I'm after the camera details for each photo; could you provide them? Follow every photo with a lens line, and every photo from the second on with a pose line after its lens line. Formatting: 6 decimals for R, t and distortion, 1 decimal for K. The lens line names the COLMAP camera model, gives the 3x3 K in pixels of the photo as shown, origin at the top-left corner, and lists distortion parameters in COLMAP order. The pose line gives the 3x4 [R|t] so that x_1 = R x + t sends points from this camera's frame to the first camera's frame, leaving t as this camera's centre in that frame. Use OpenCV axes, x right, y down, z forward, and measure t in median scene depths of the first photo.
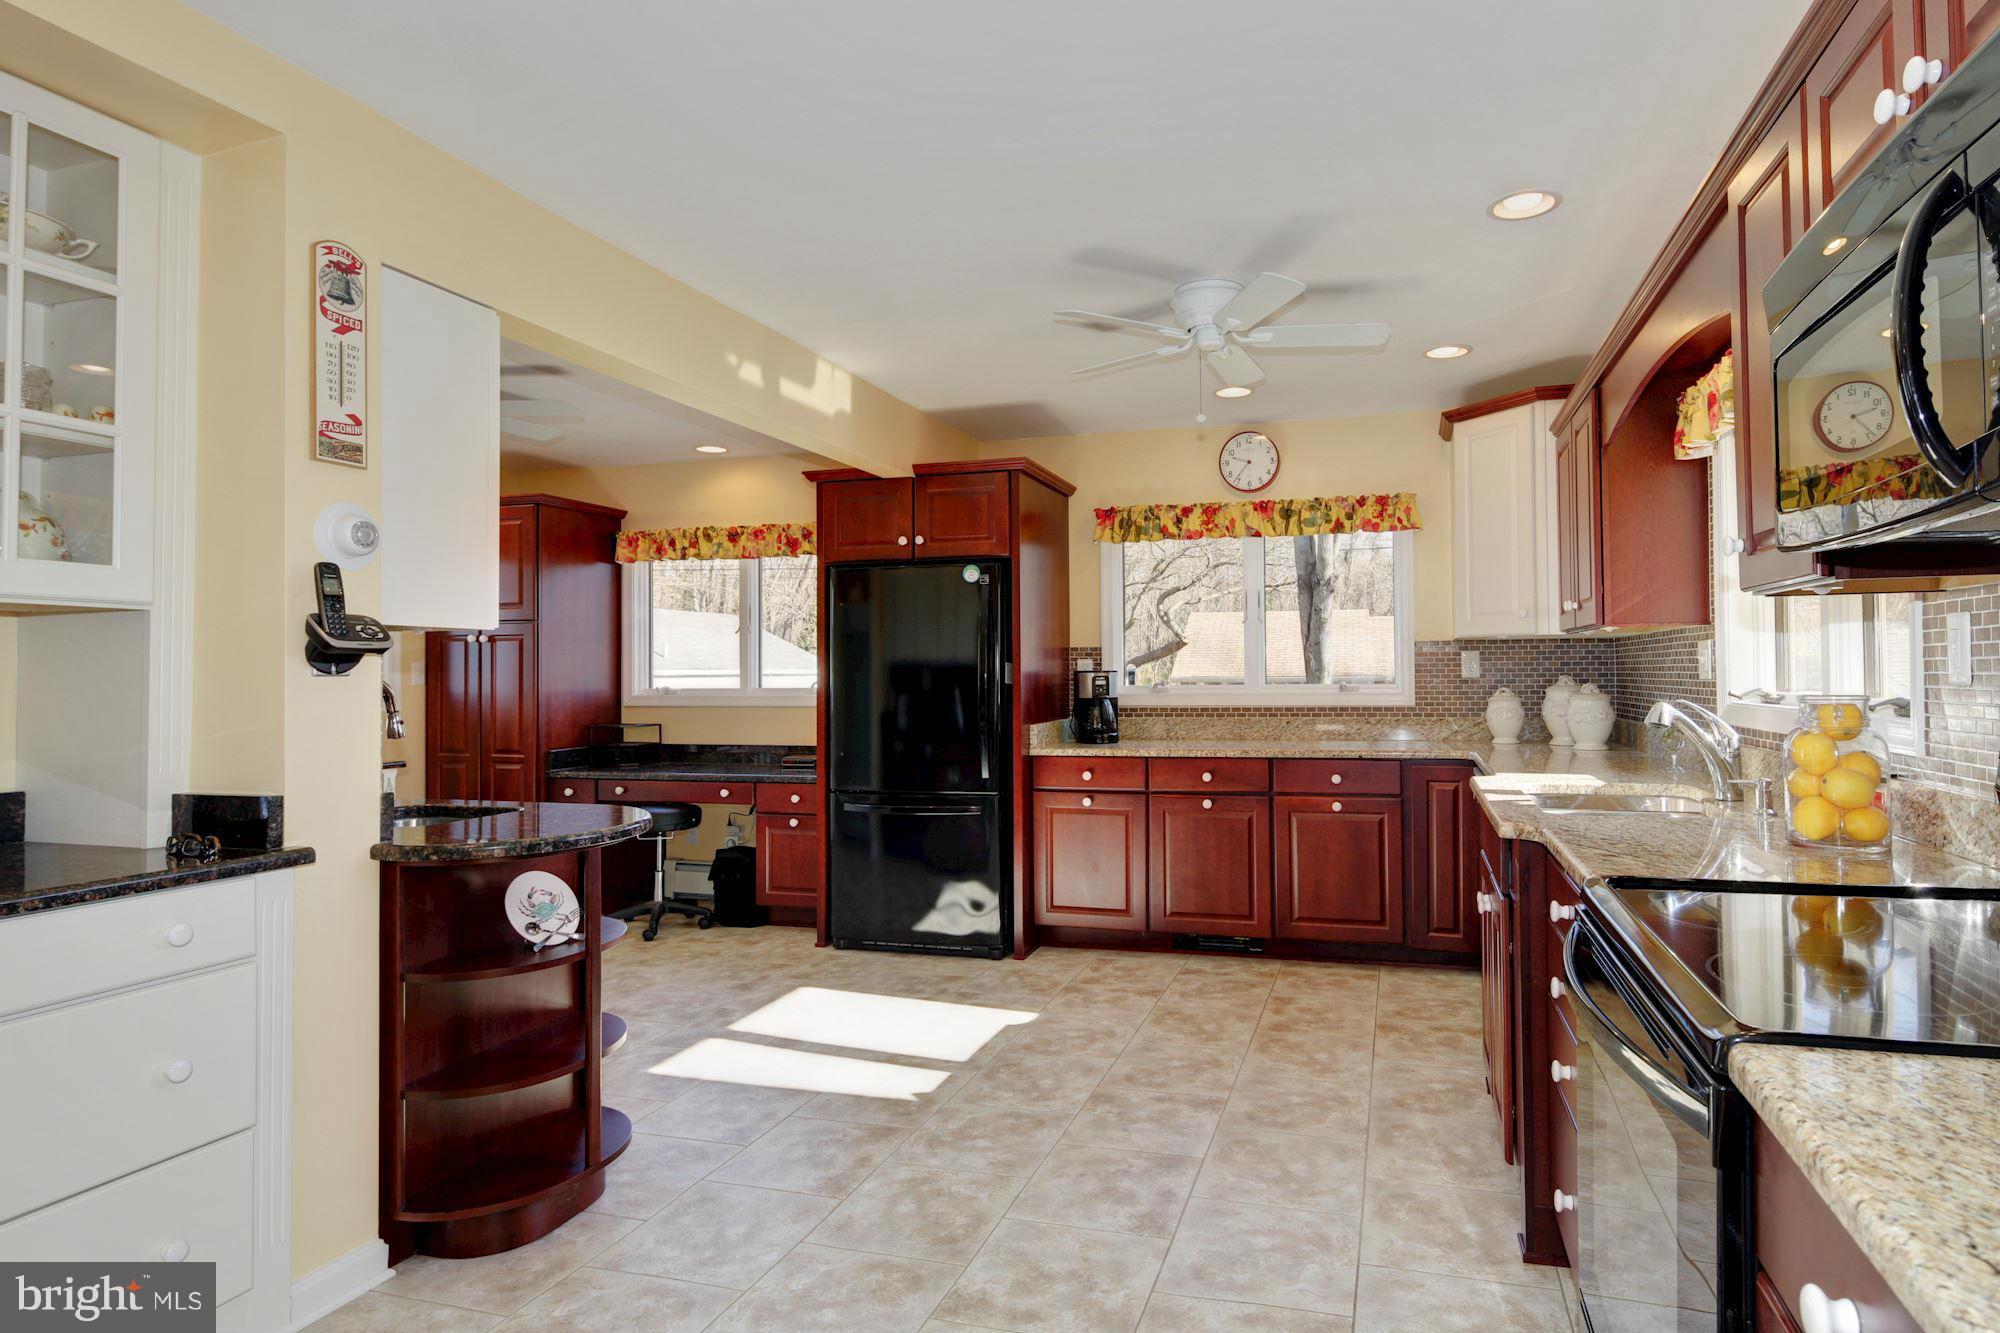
lens RADIAL K [[1074.0, 0, 1107.9], [0, 1074.0, 660.5], [0, 0, 1]] dist [-0.000315, -0.000246]
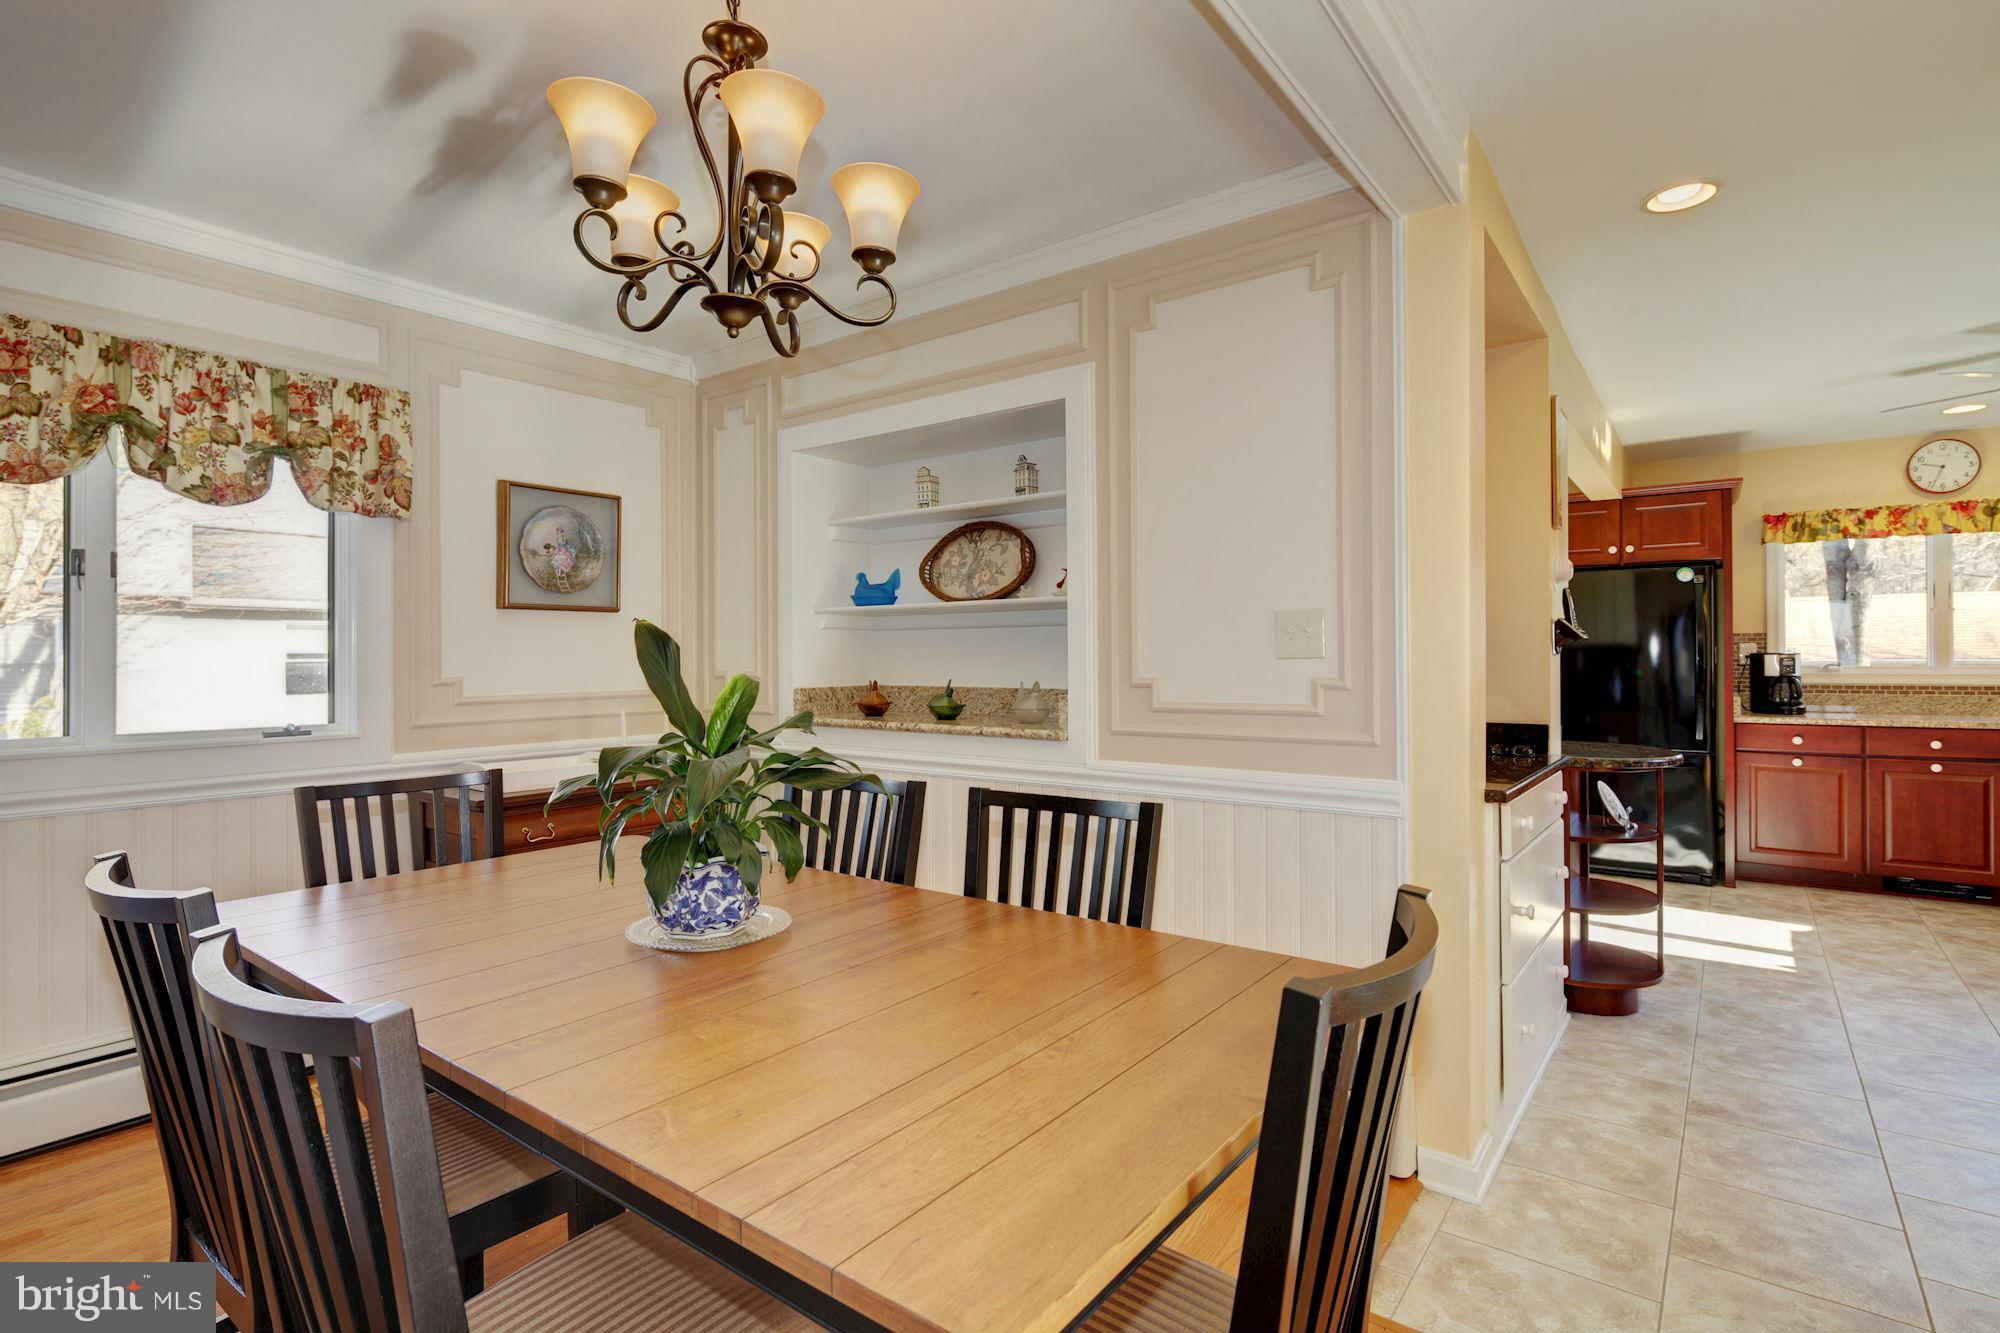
lens RADIAL K [[969.4, 0, 996.2], [0, 969.4, 656.0], [0, 0, 1]] dist [0.009585, -0.007404]
pose [[0.927284, 0.002063, -0.374352, -0.456136], [0.001989, 0.999944, 0.010438, -0.000181], [0.374353, -0.010424, 0.927228, -0.350399]]
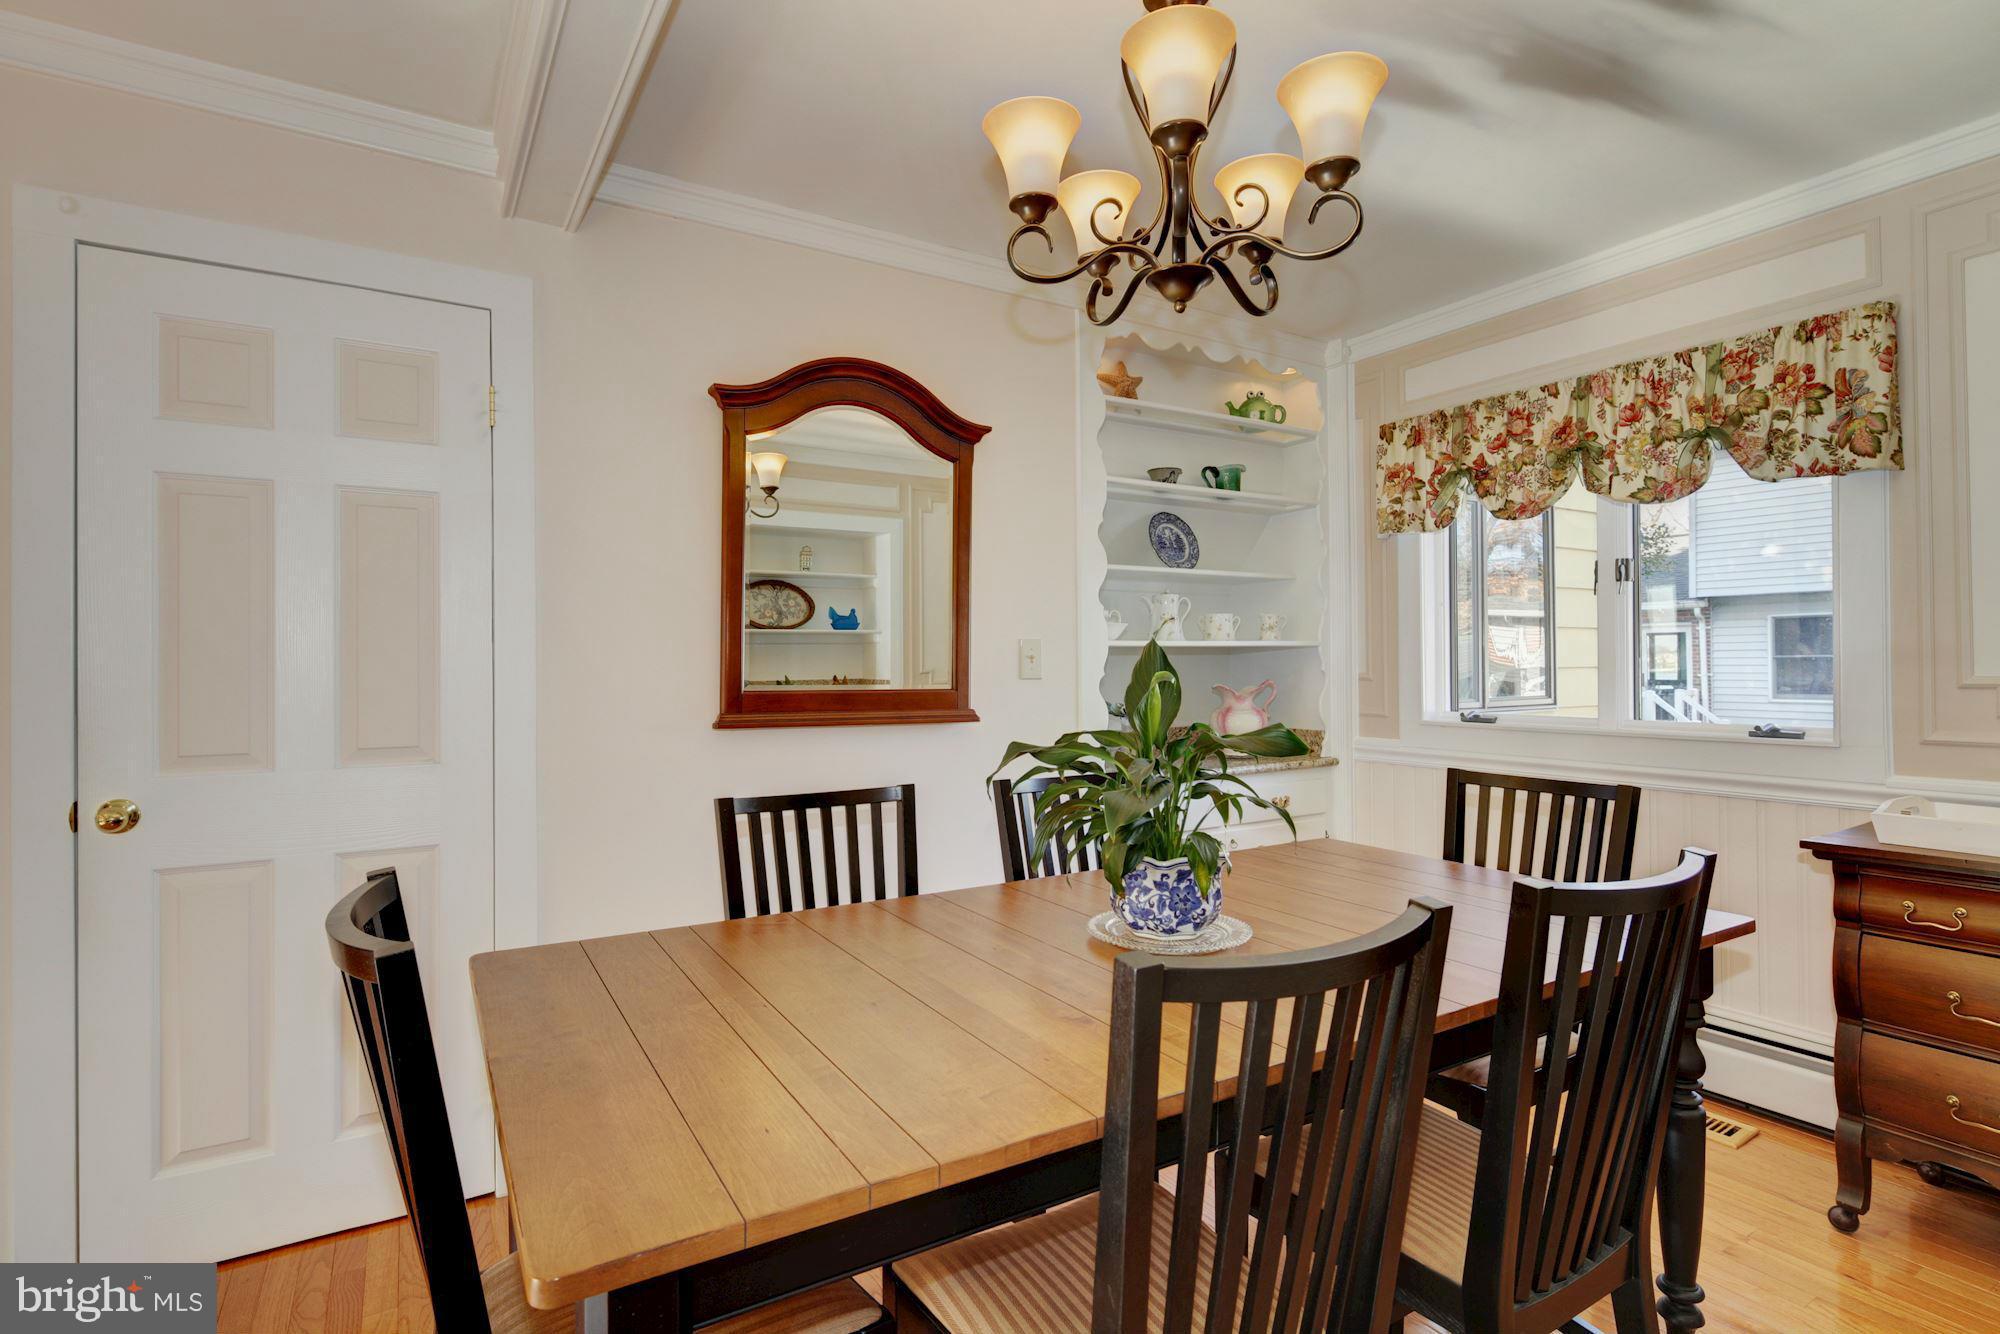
lens RADIAL K [[969.4, 0, 996.2], [0, 969.4, 656.5], [0, 0, 1]] dist [0.009585, -0.007404]
pose [[-0.687736, 0.007763, -0.725919, -0.391206], [0.019533, 0.999779, -0.007814, 0.006031], [0.725698, -0.019553, -0.687735, 0.127164]]
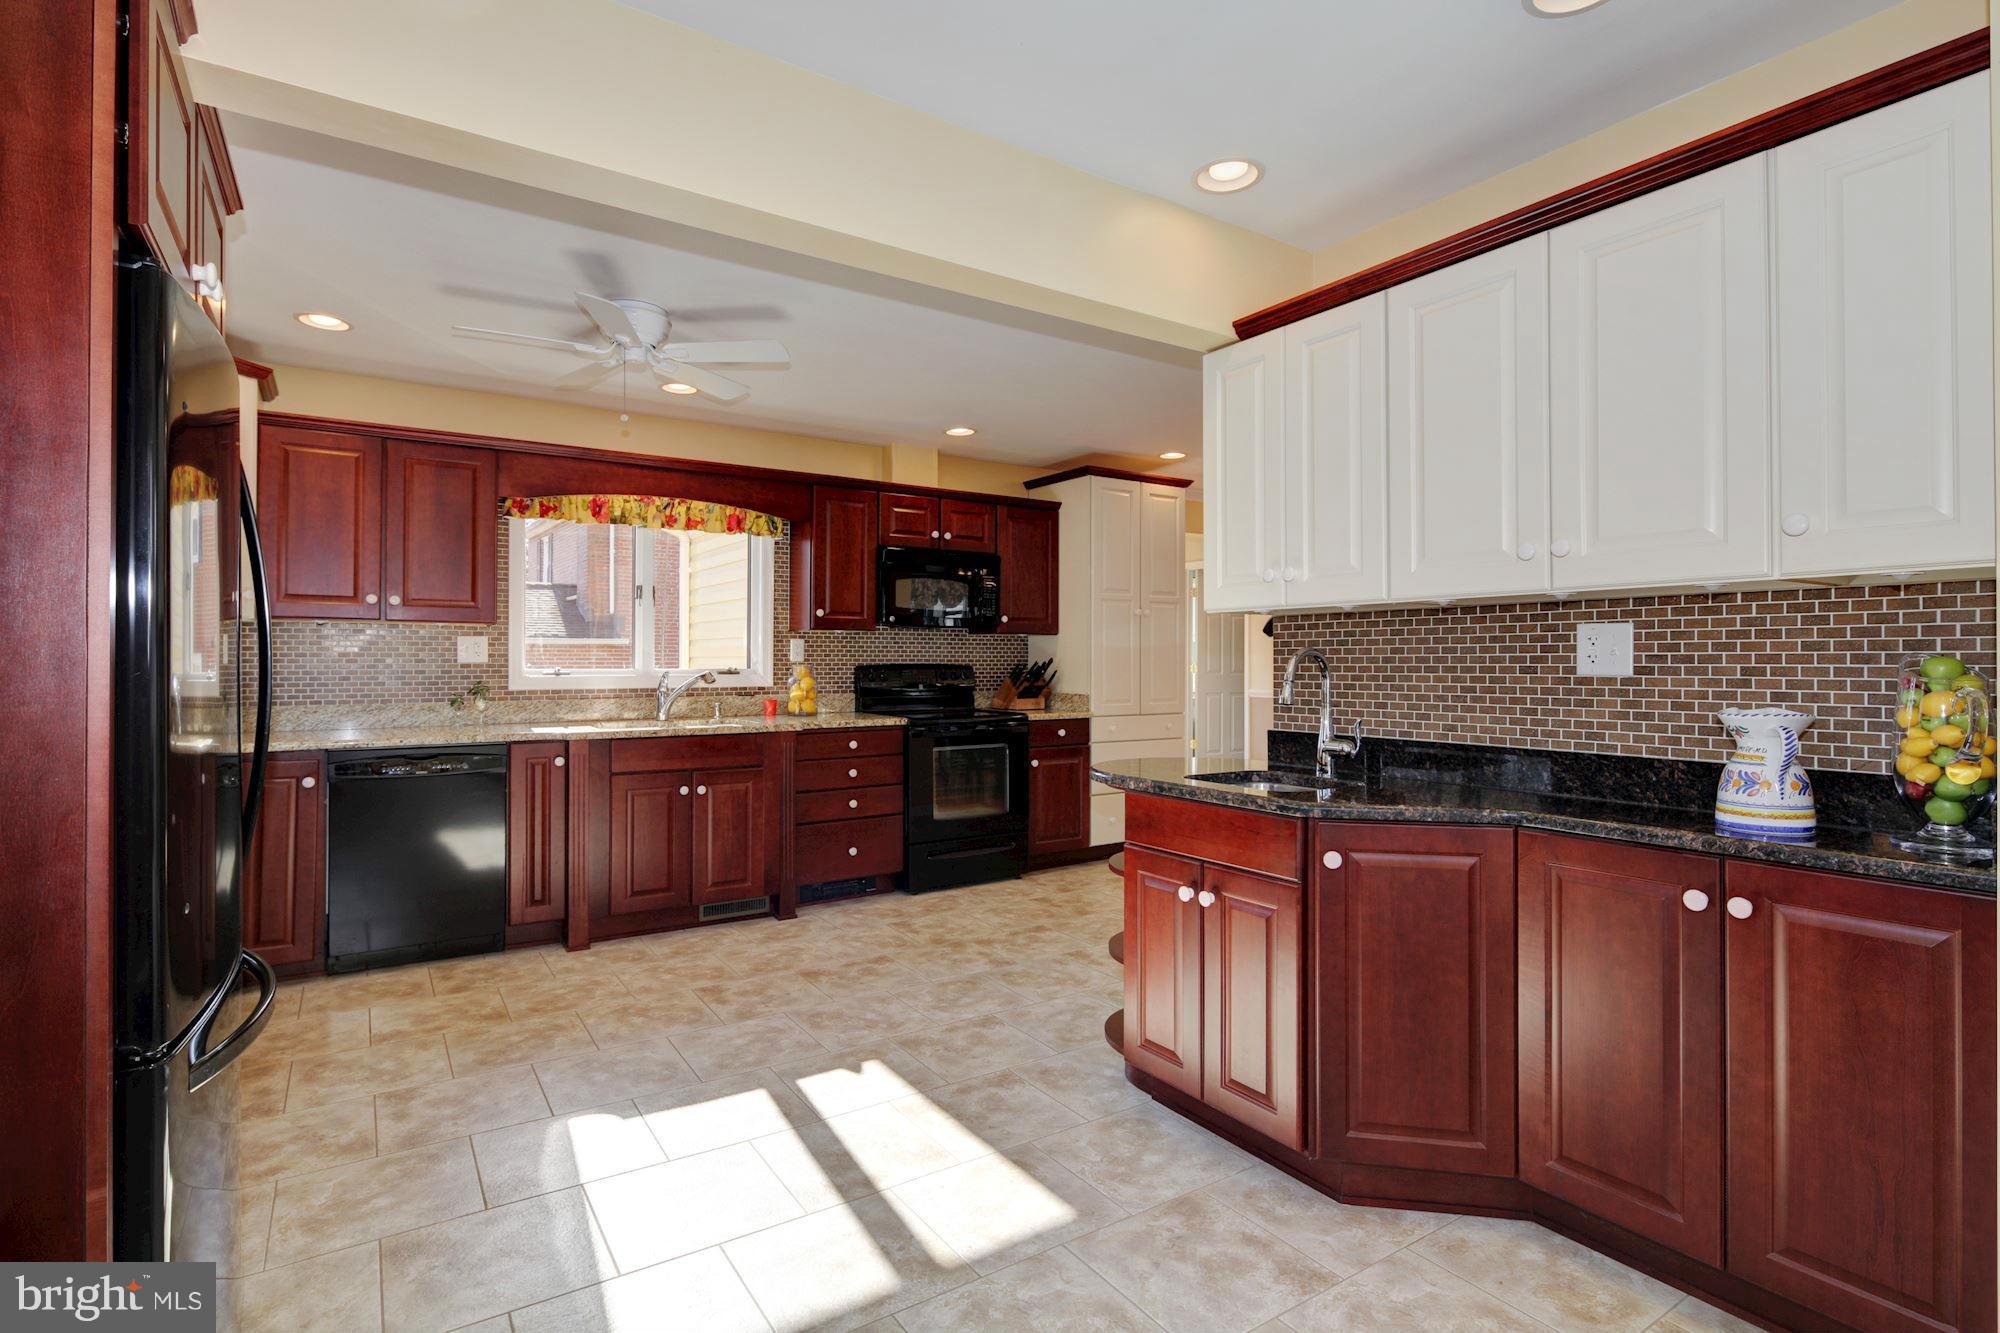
lens RADIAL K [[969.4, 0, 996.2], [0, 969.4, 656.0], [0, 0, 1]] dist [0.009585, -0.007404]
pose [[-0.751721, 0.010957, 0.659391, -0.631400], [-0.001305, 0.999835, -0.018102, 0.023248], [-0.659481, -0.014468, -0.751582, 1.119943]]
